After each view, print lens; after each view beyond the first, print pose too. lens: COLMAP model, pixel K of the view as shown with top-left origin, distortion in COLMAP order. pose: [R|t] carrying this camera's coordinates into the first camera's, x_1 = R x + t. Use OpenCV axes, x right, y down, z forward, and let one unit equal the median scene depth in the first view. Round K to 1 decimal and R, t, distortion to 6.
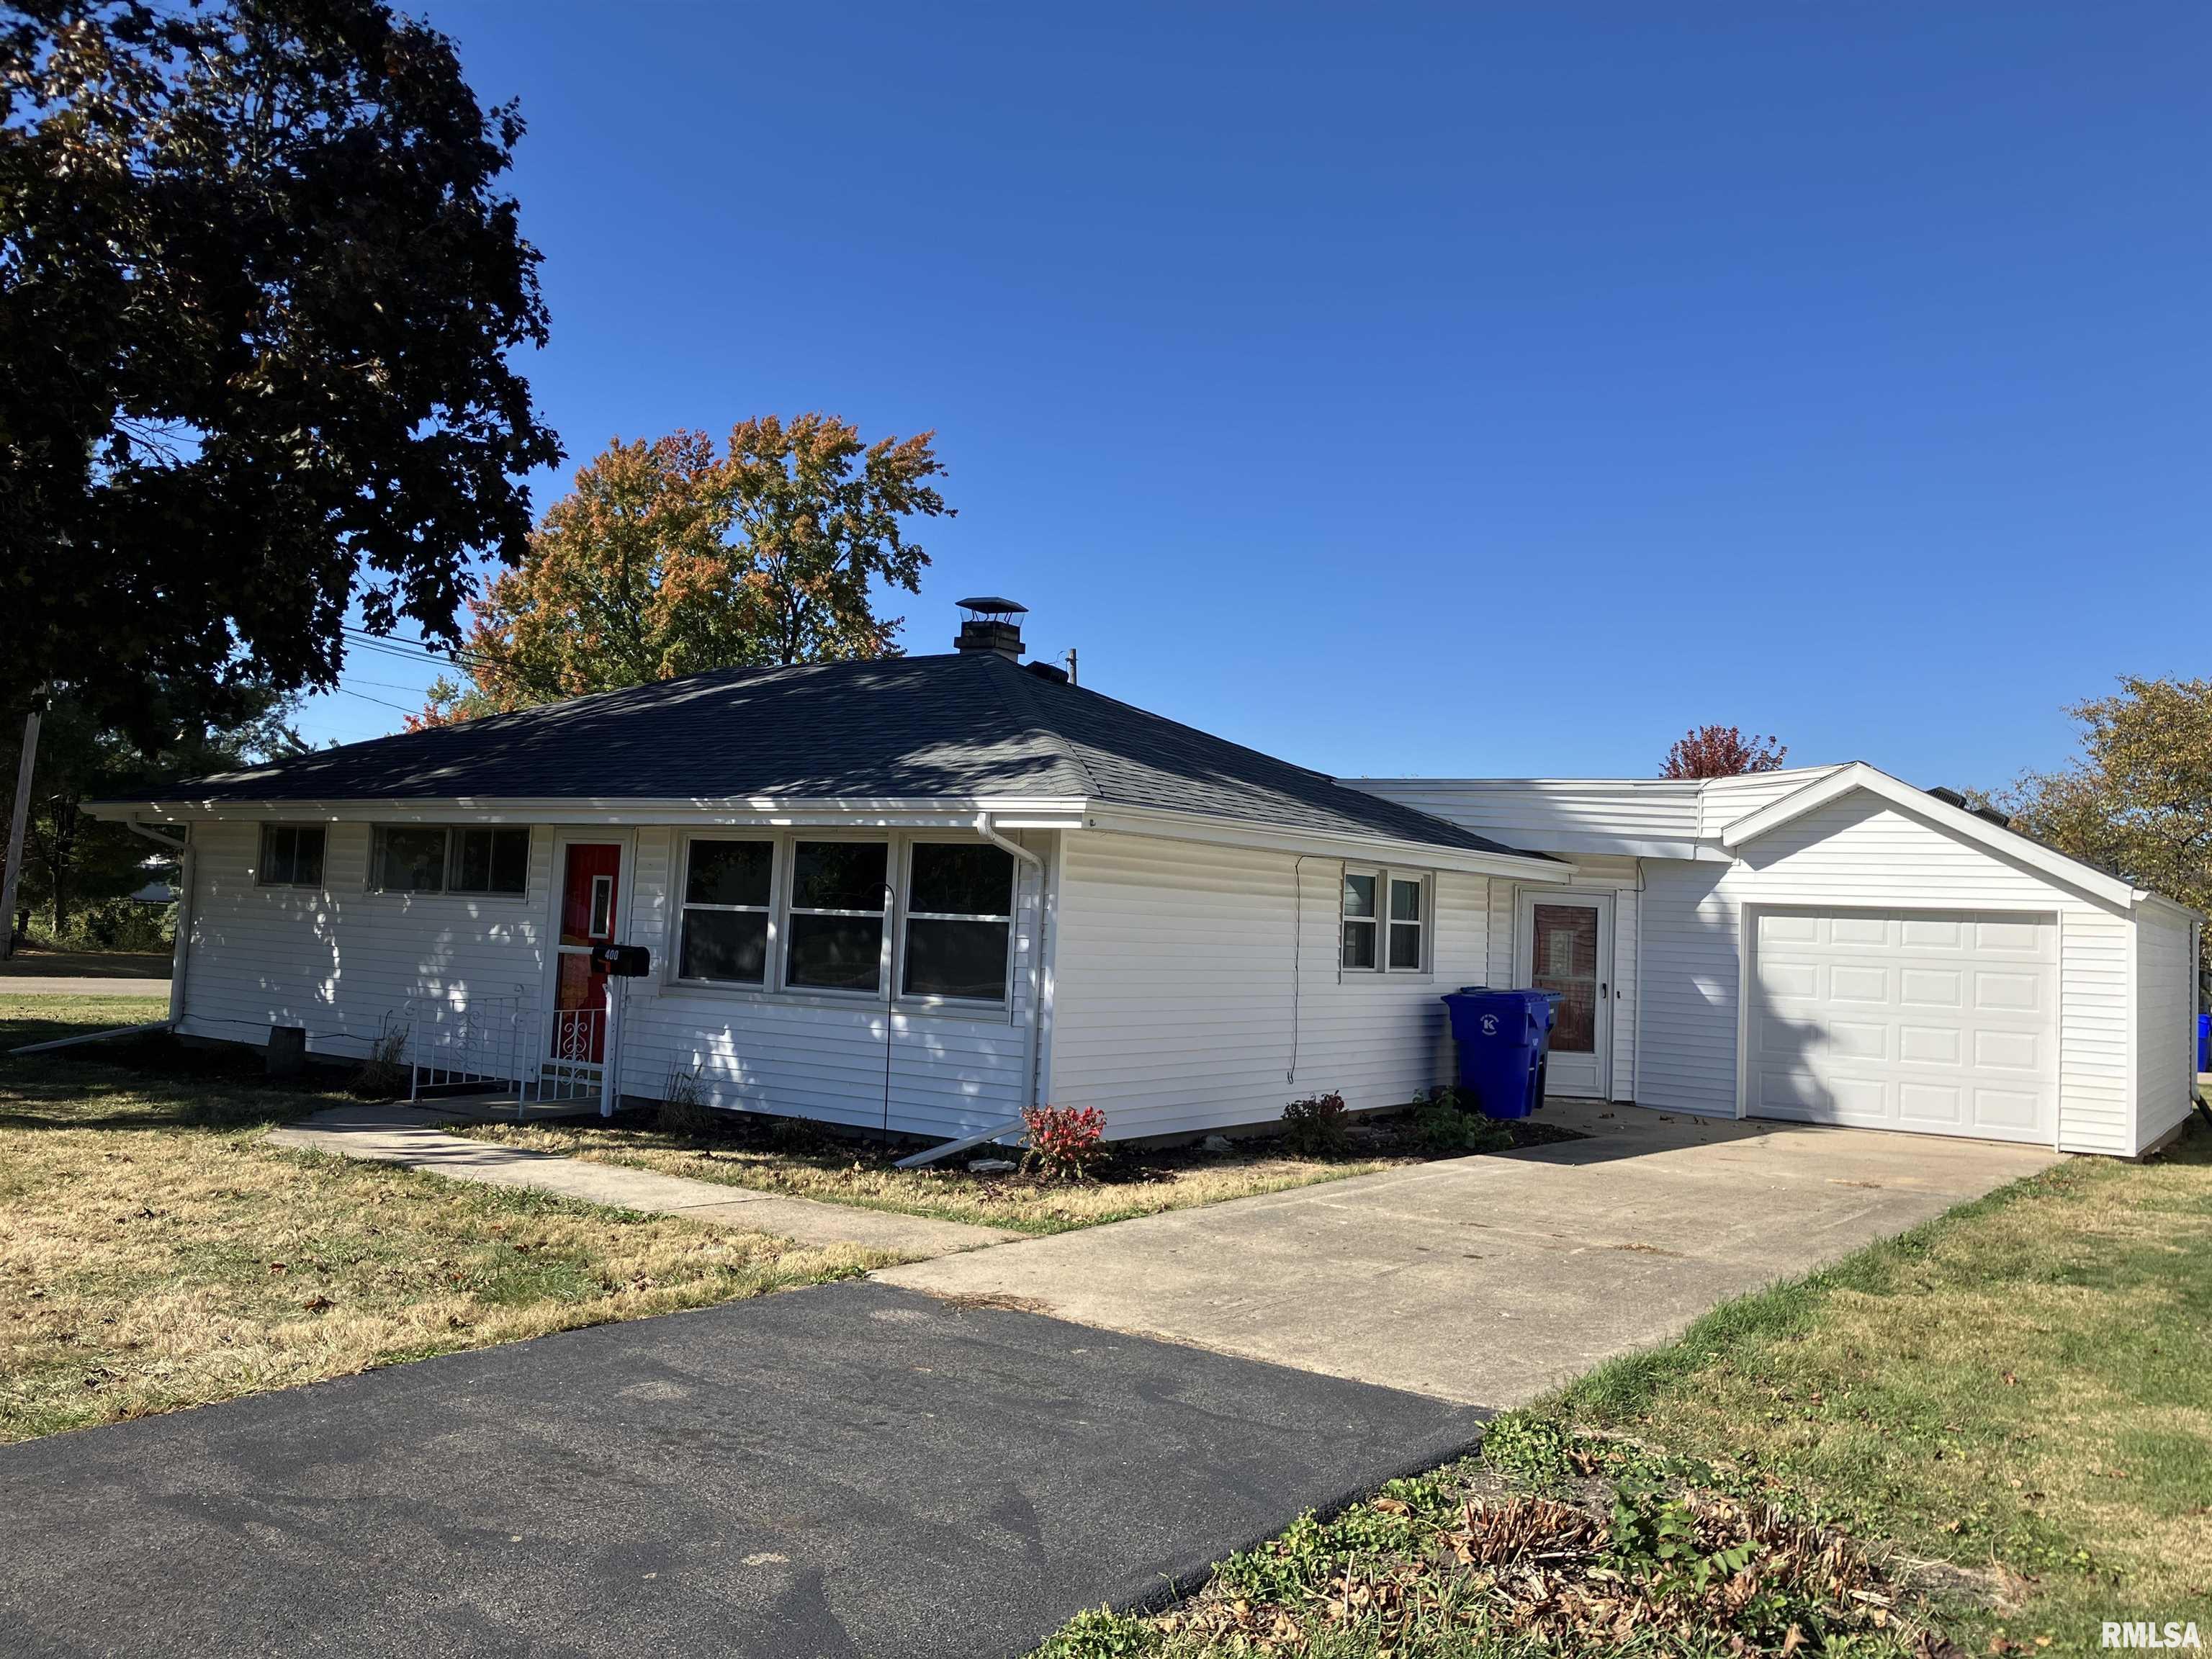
lens RADIAL K [[1827.1, 0, 1106.0], [0, 1827.1, 829.5], [0, 0, 1]] dist [0.011461, -0.001631]
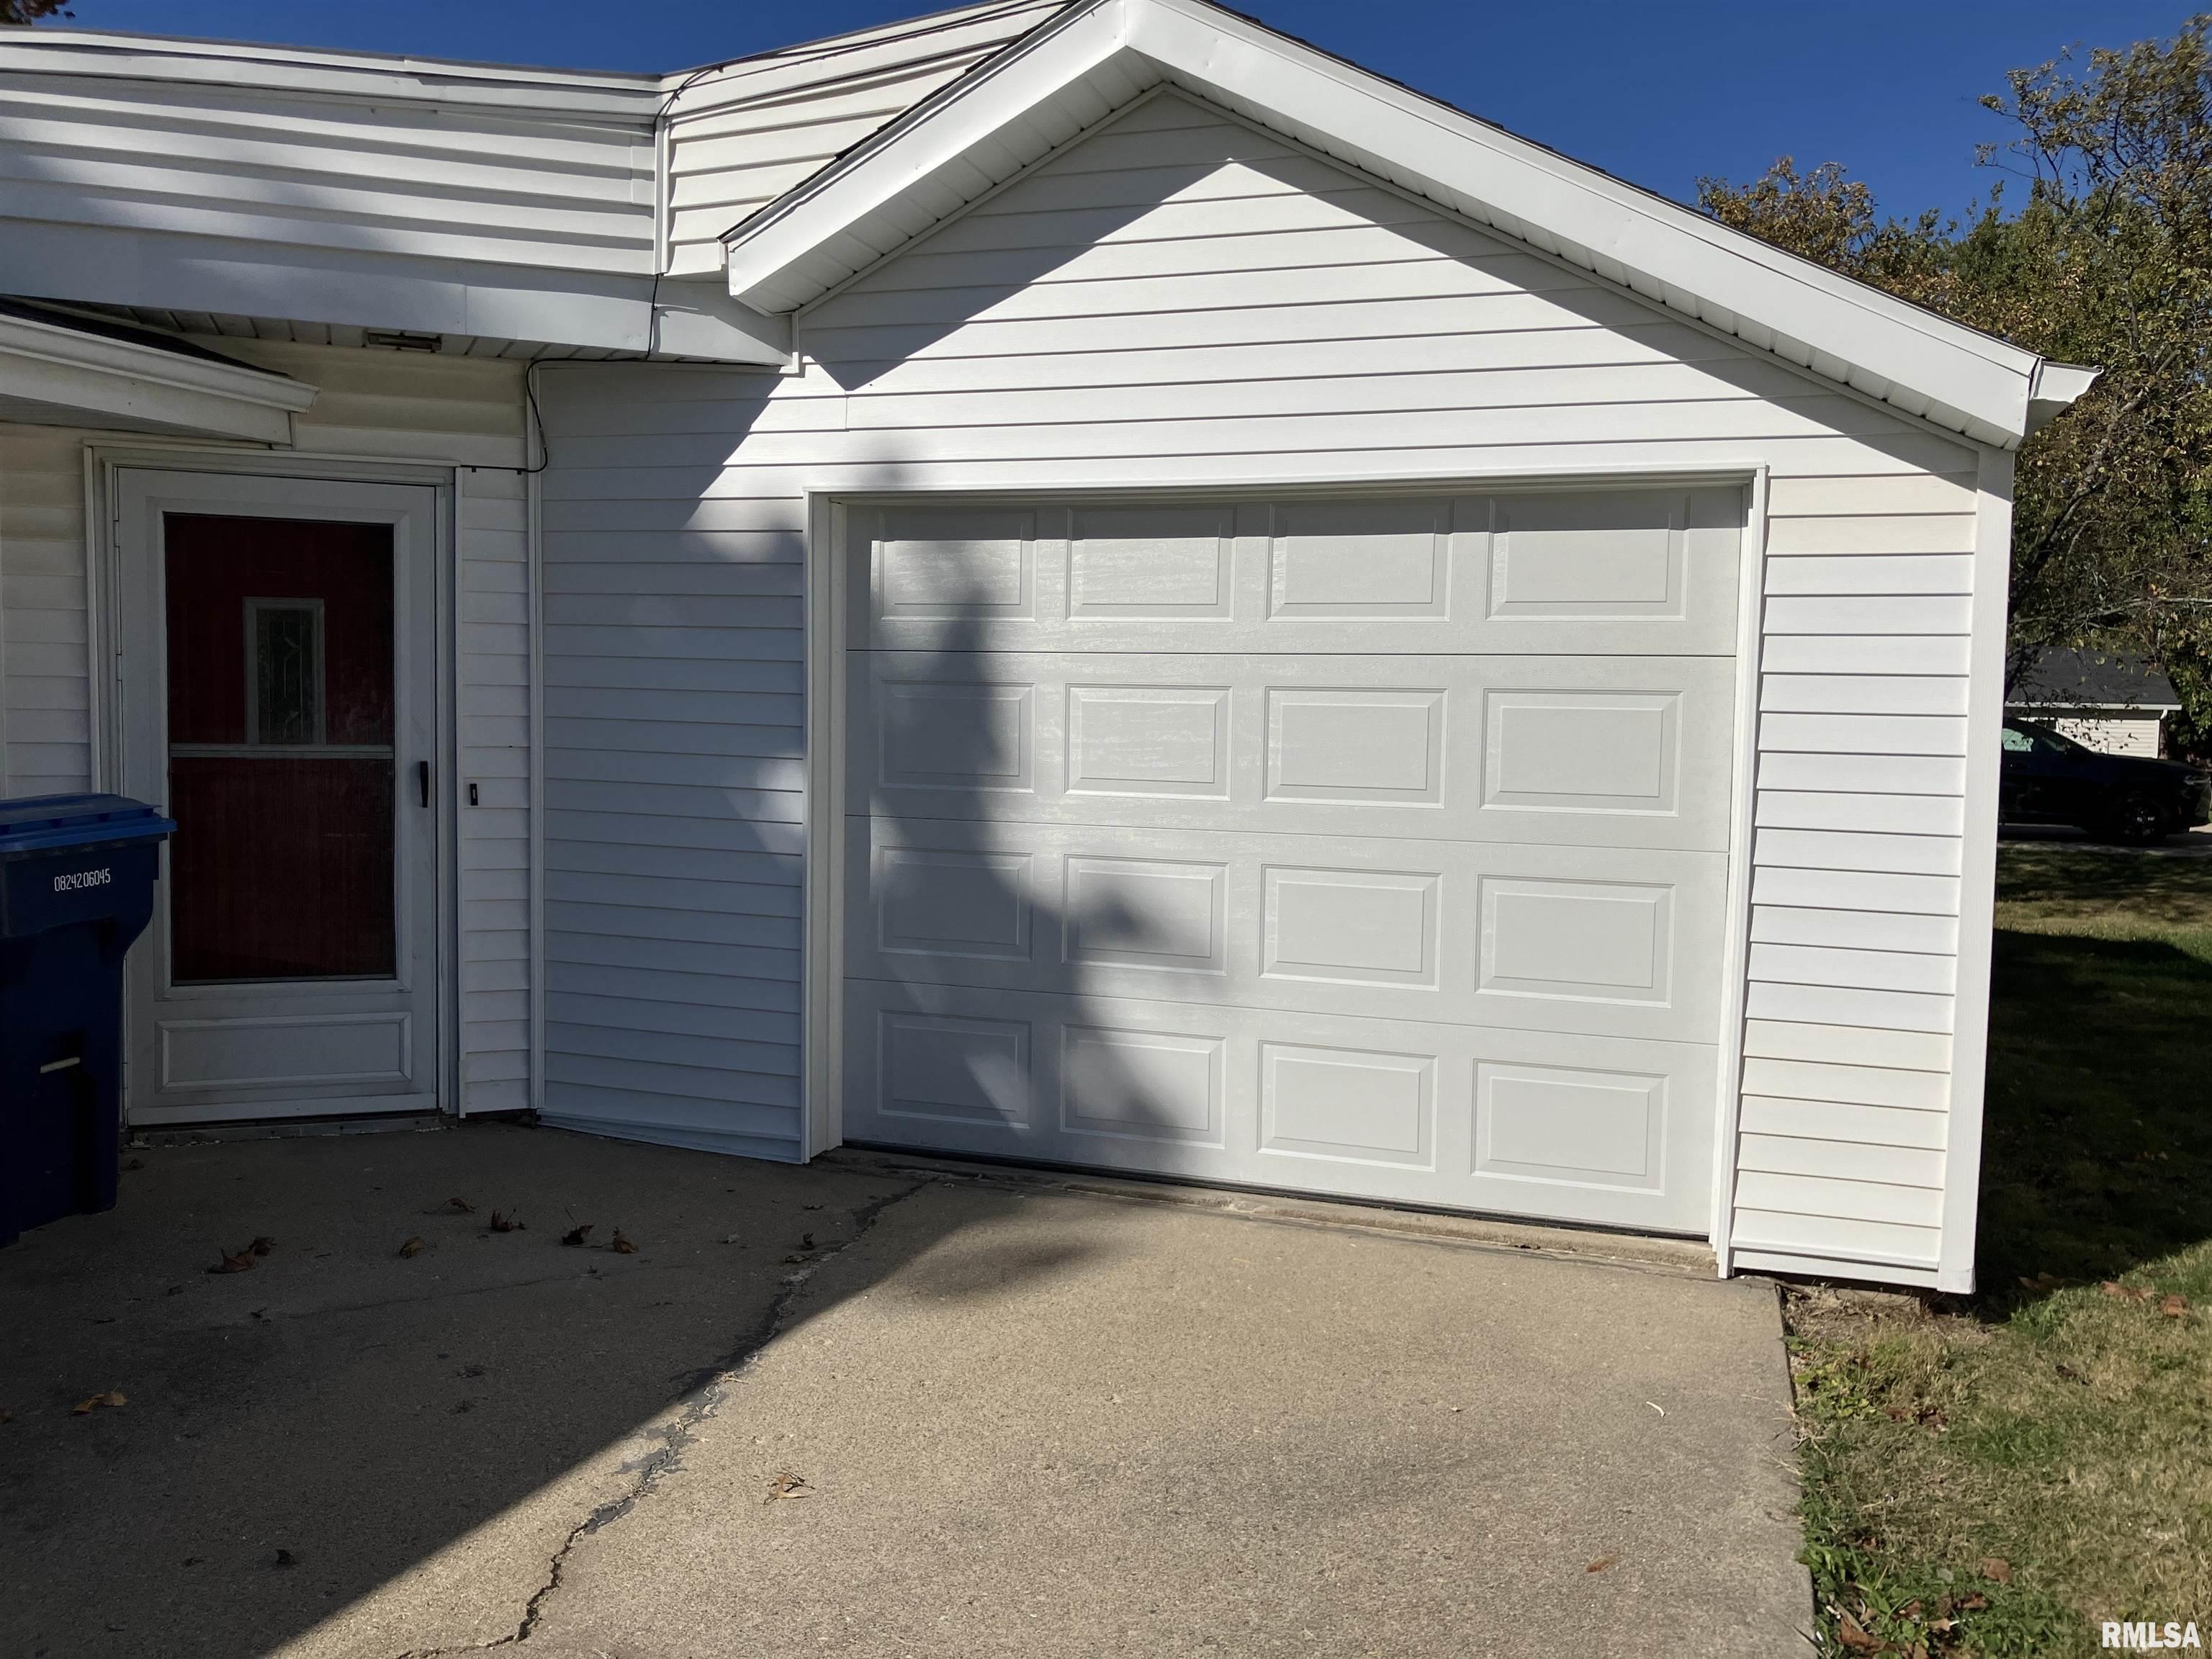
lens RADIAL K [[1827.1, 0, 1106.0], [0, 1827.1, 829.5], [0, 0, 1]] dist [0.011461, -0.001631]
pose [[0.965685, -0.047625, 0.255311, 0.367091], [0.011966, 0.990158, 0.139441, 0.063146], [-0.259439, -0.131601, 0.956751, 0.792781]]
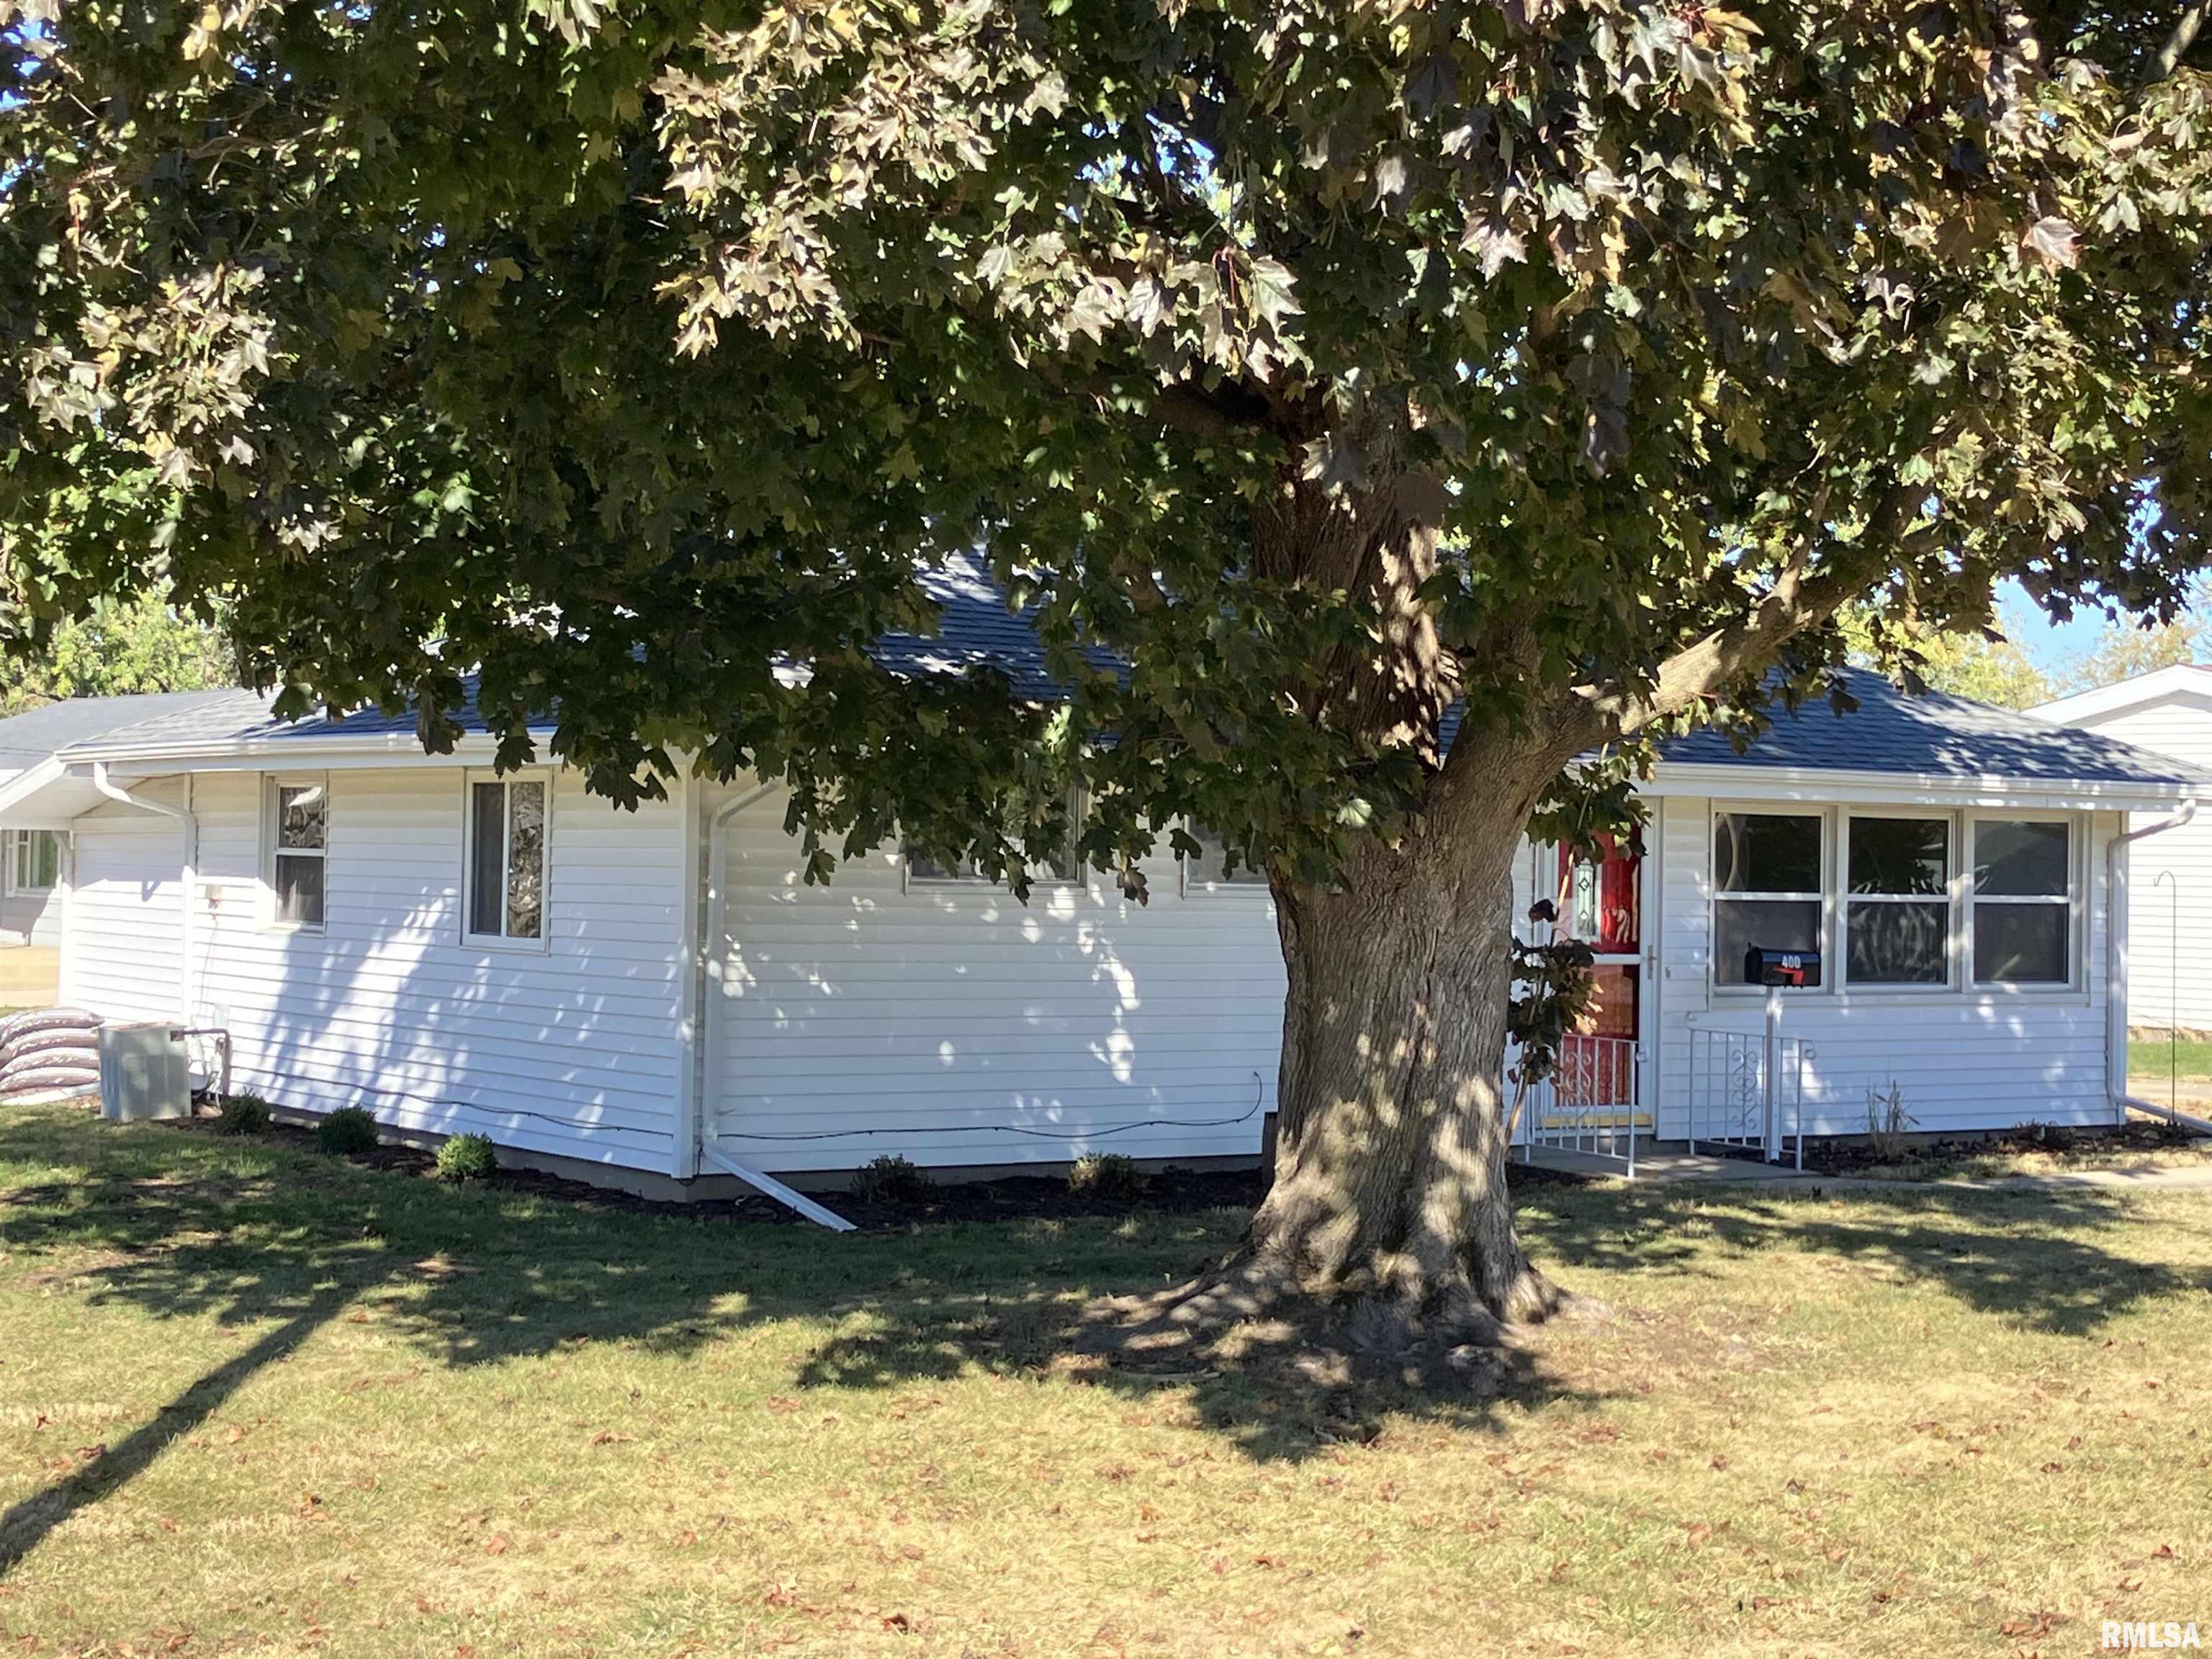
lens RADIAL K [[3558.3, 0, 1106.0], [0, 3558.3, 829.5], [0, 0, 1]] dist [-0.001710, 0.001814]
pose [[0.370525, -0.014458, 0.928710, -1.680561], [-0.036562, 0.998877, 0.030137, -0.023428], [-0.928103, -0.045122, 0.369580, 0.632800]]
